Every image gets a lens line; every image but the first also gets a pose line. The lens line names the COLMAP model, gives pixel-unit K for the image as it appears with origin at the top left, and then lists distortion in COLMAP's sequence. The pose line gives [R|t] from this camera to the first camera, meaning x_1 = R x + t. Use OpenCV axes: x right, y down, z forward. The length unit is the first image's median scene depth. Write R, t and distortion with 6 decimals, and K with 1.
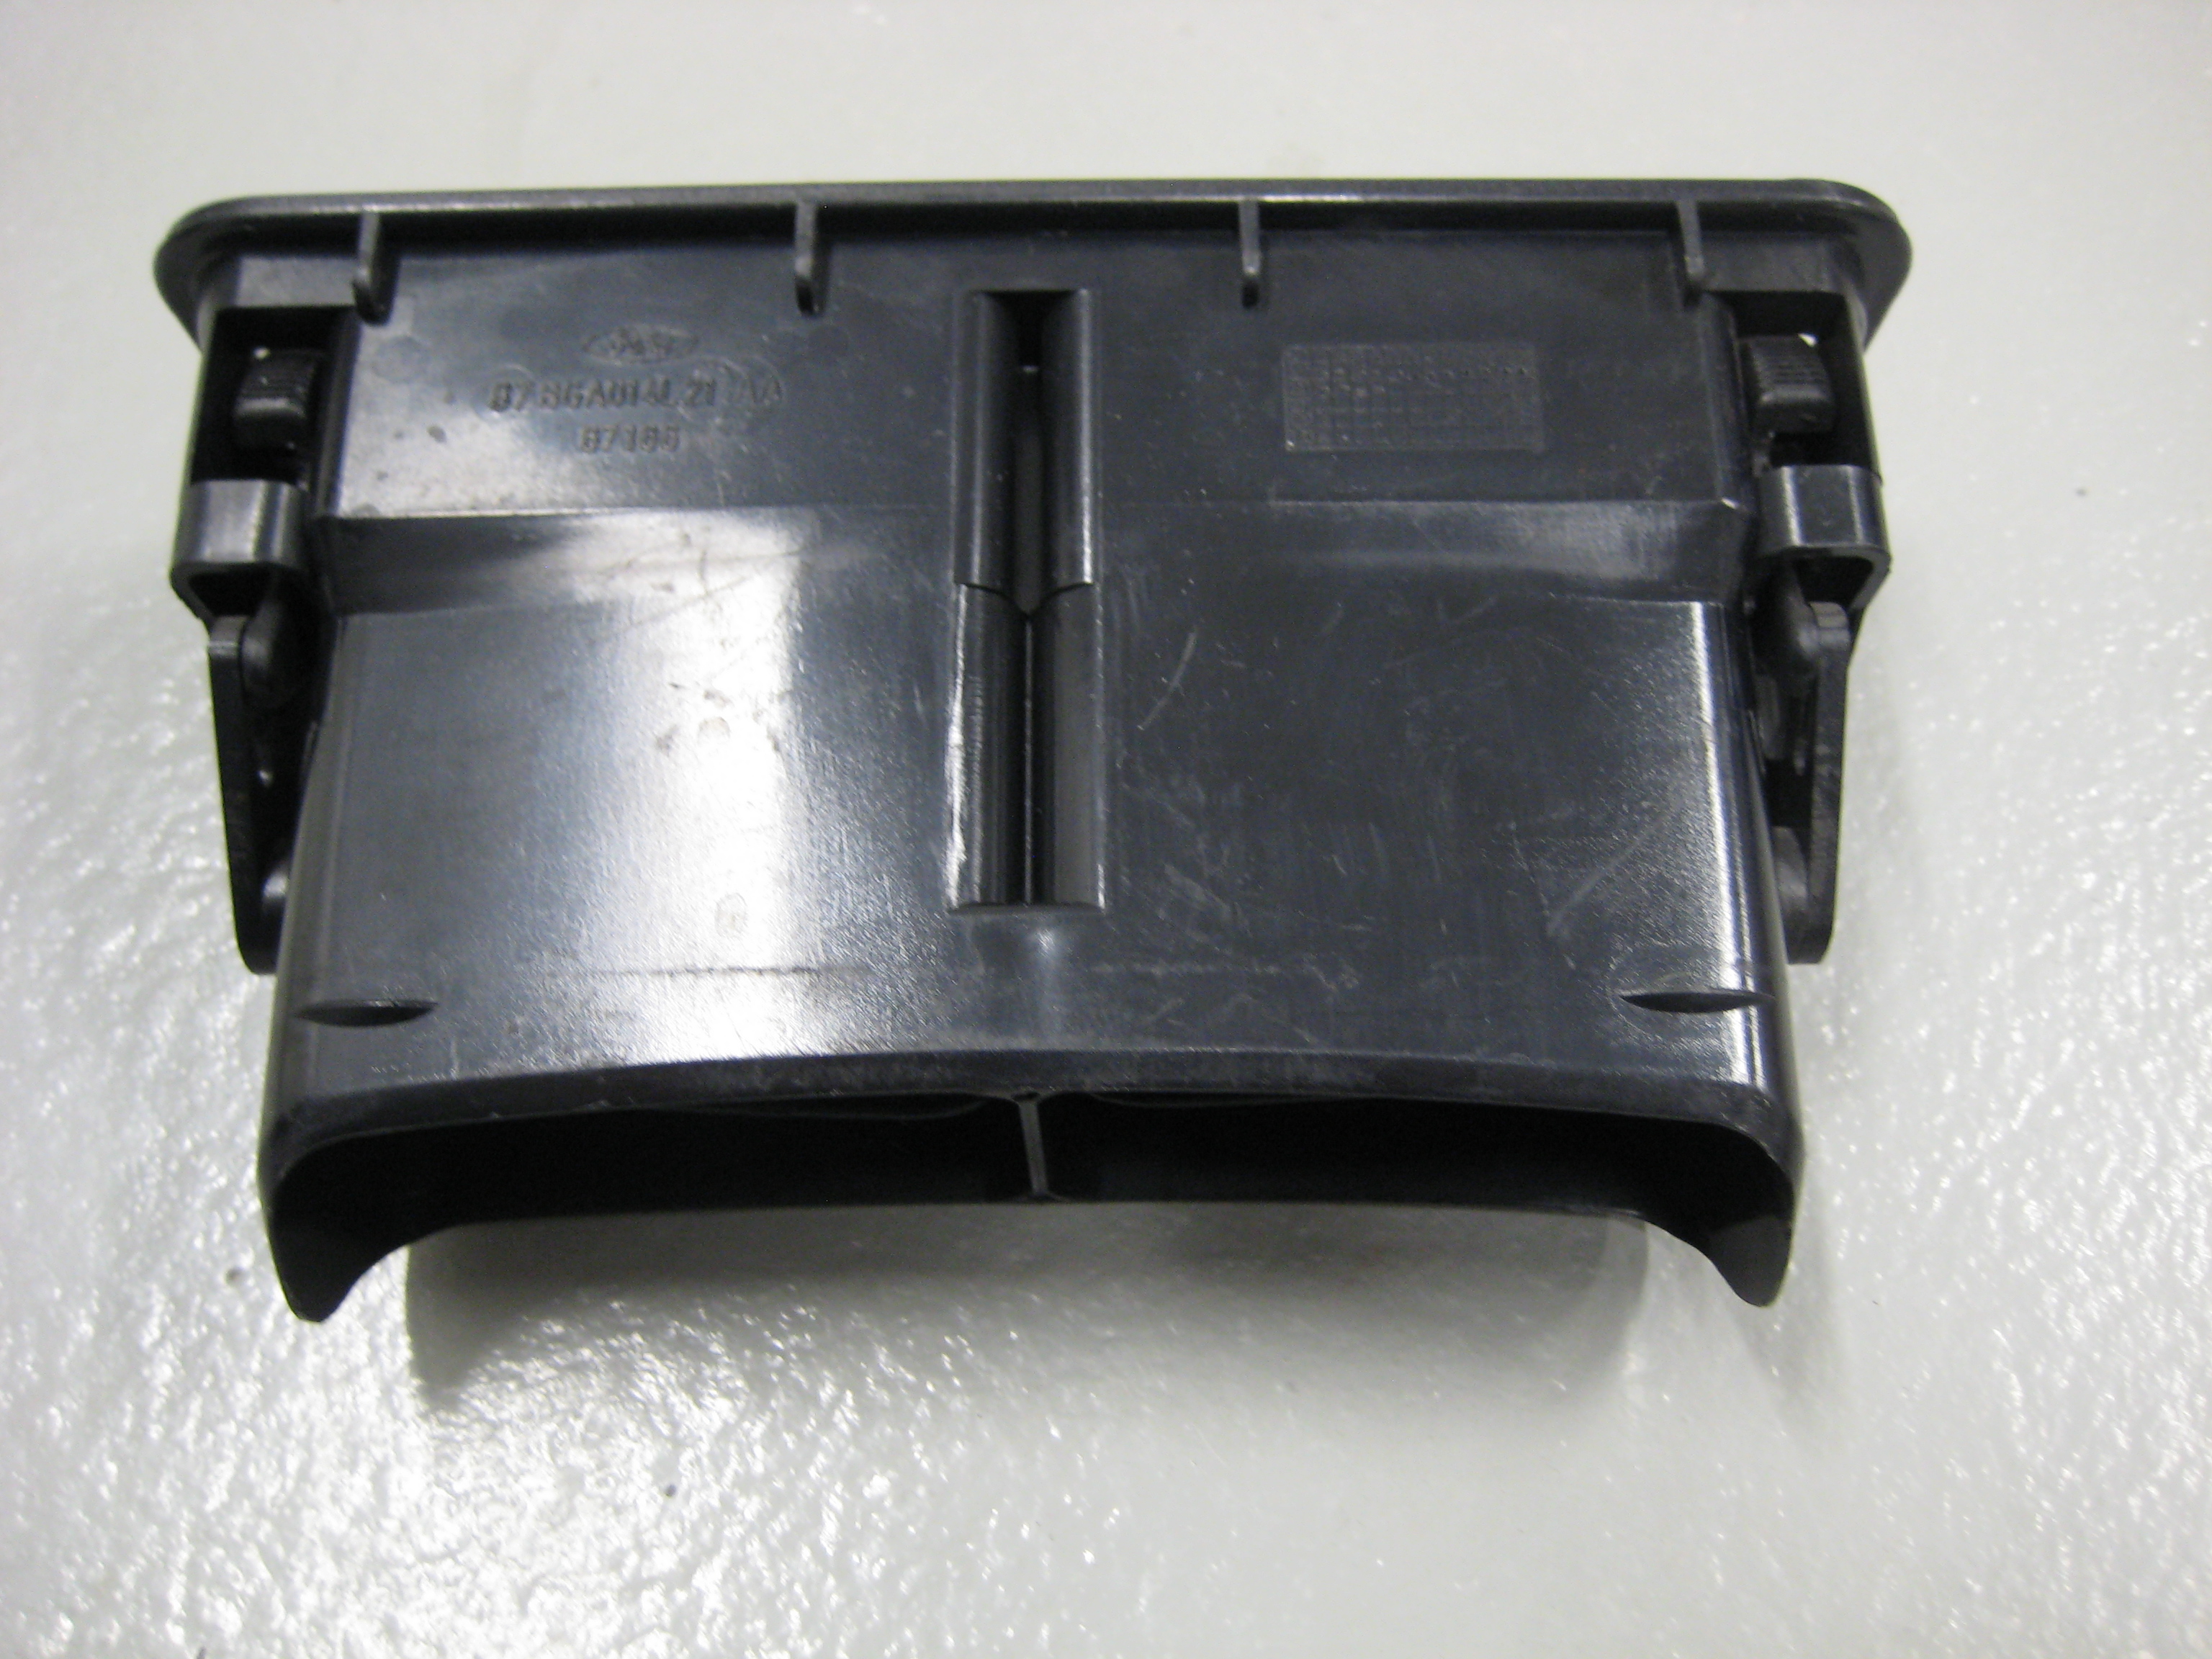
lens RADIAL K [[2425.1, 0, 1110.0], [0, 2425.1, 752.3], [0, 0, 1]] dist [-0.130936, 0.124789]
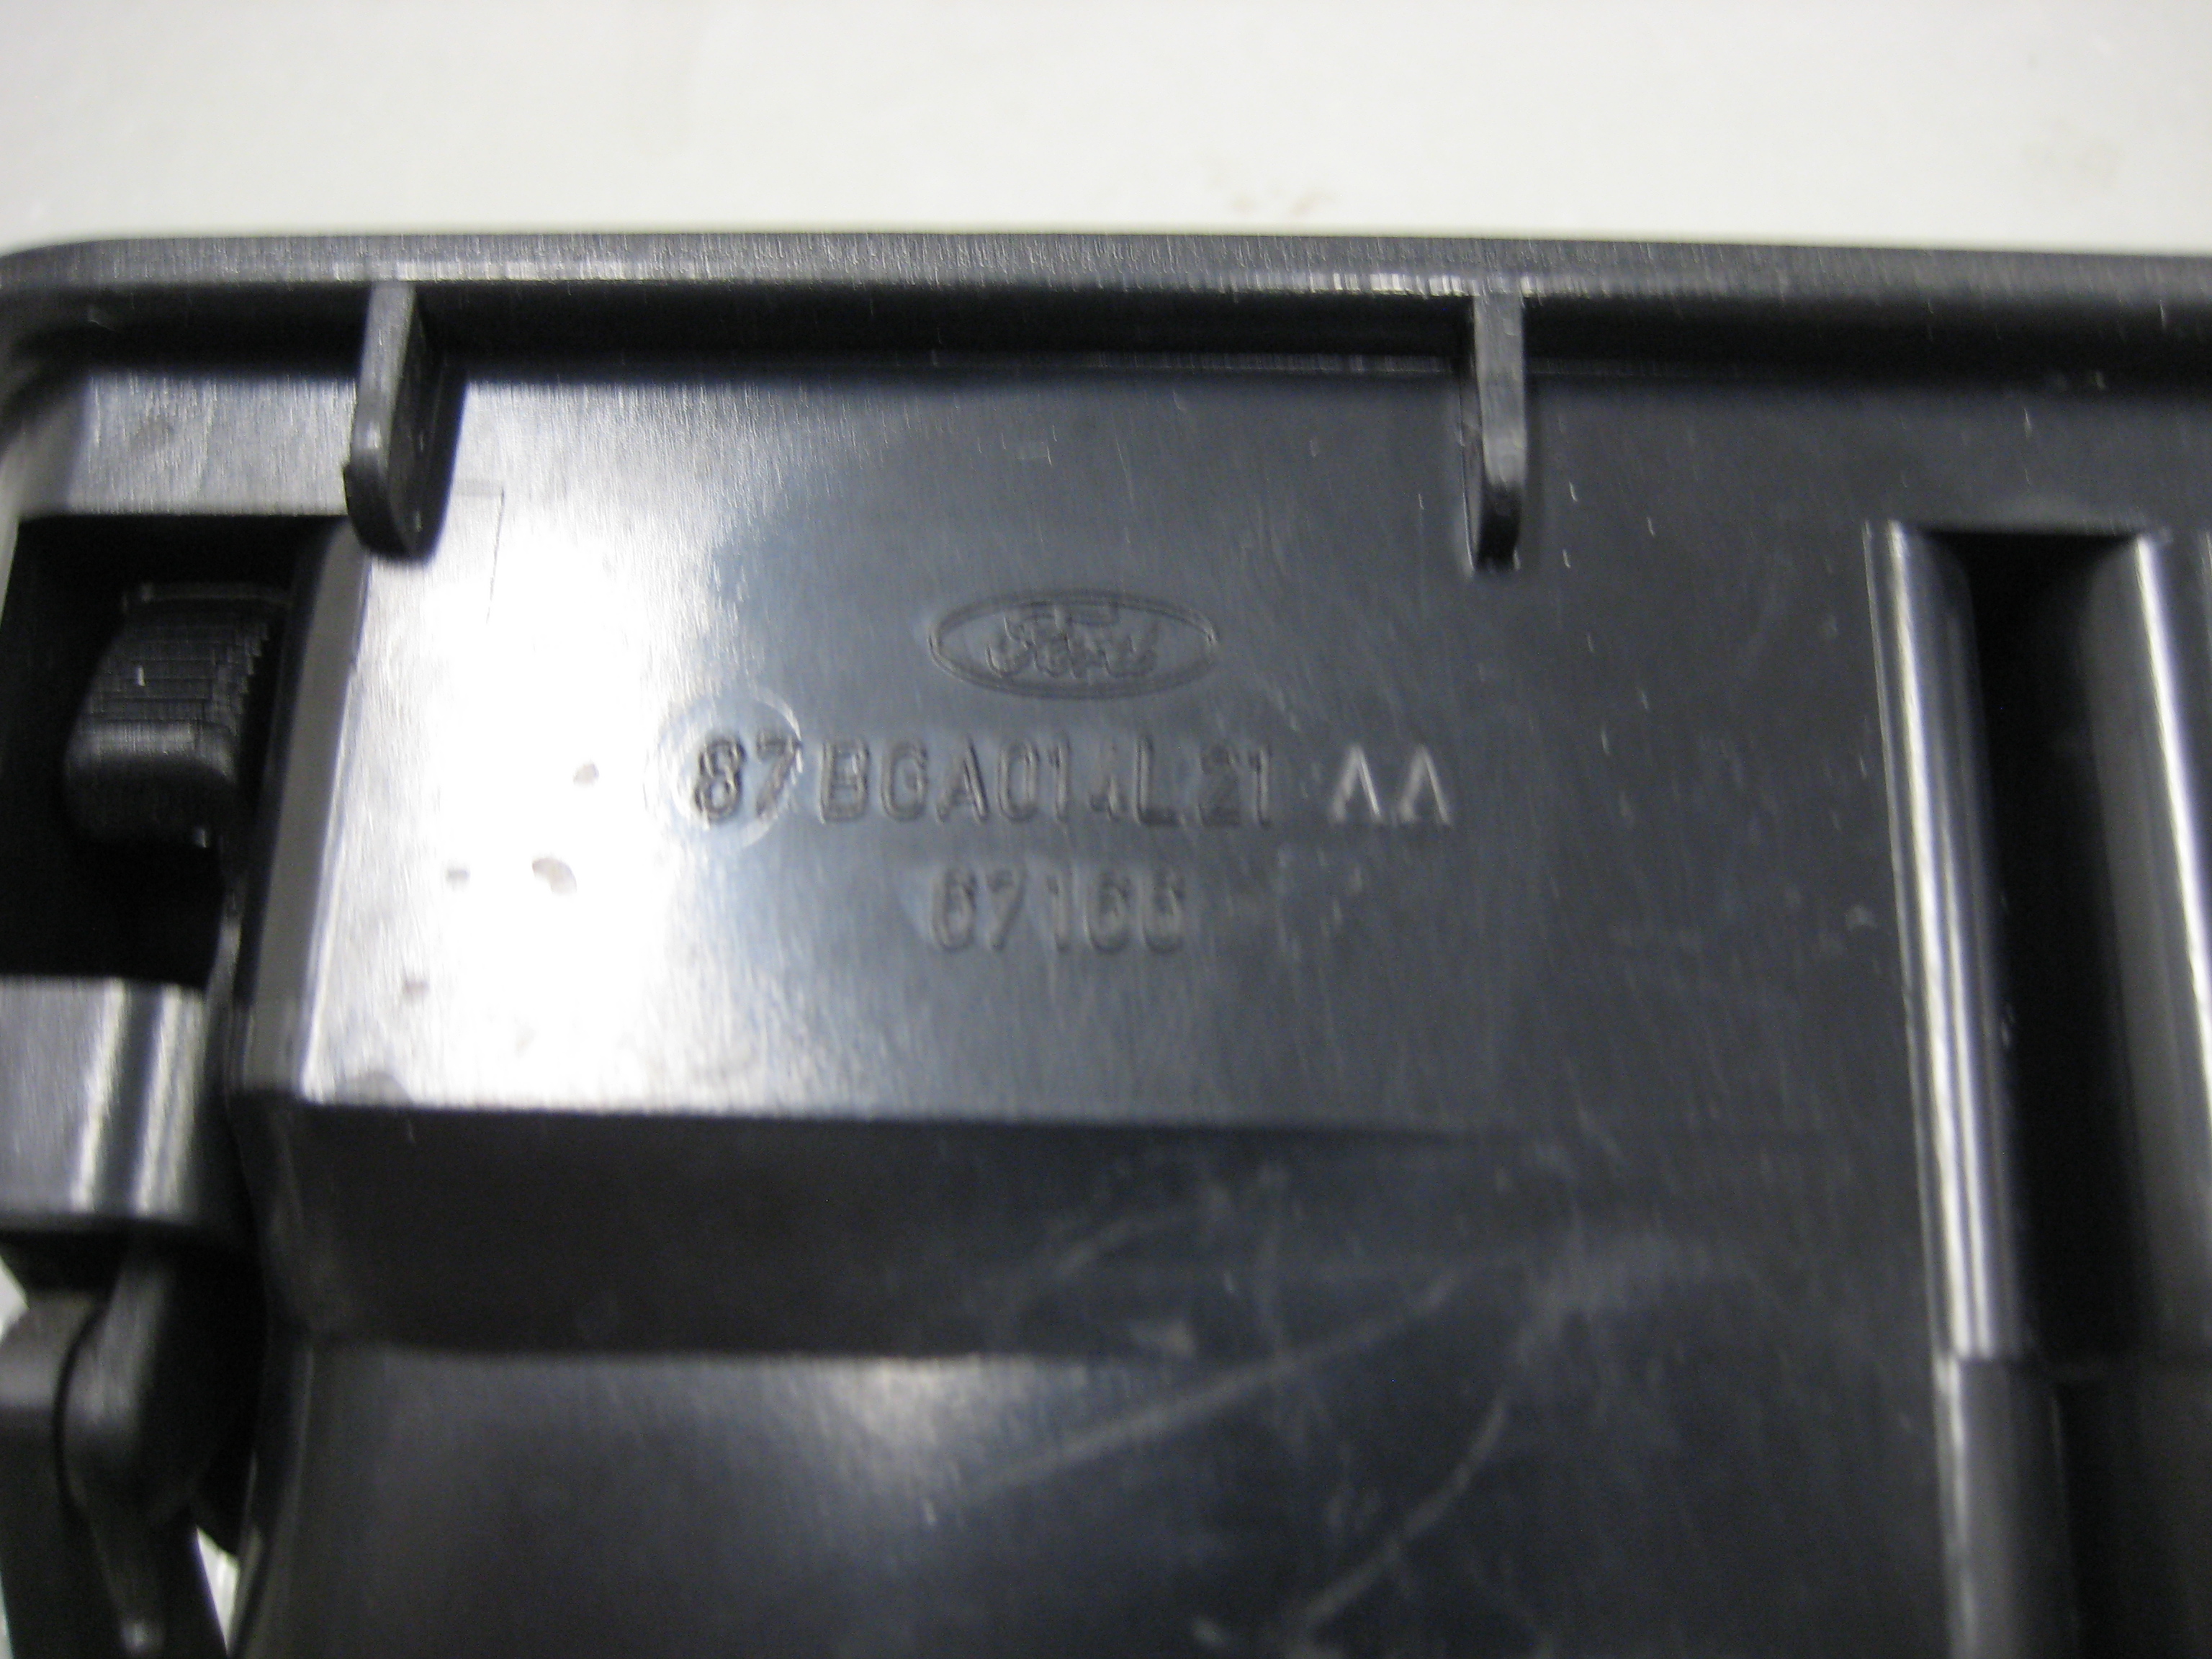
lens RADIAL K [[2411.4, 0, 1106.0], [0, 2411.4, 829.5], [0, 0, 1]] dist [-0.183735, 0.258367]
pose [[0.999207, 0.024212, -0.031598, -0.158068], [-0.022335, 0.998040, 0.058465, -0.145820], [0.032952, -0.057713, 0.997789, 0.545960]]
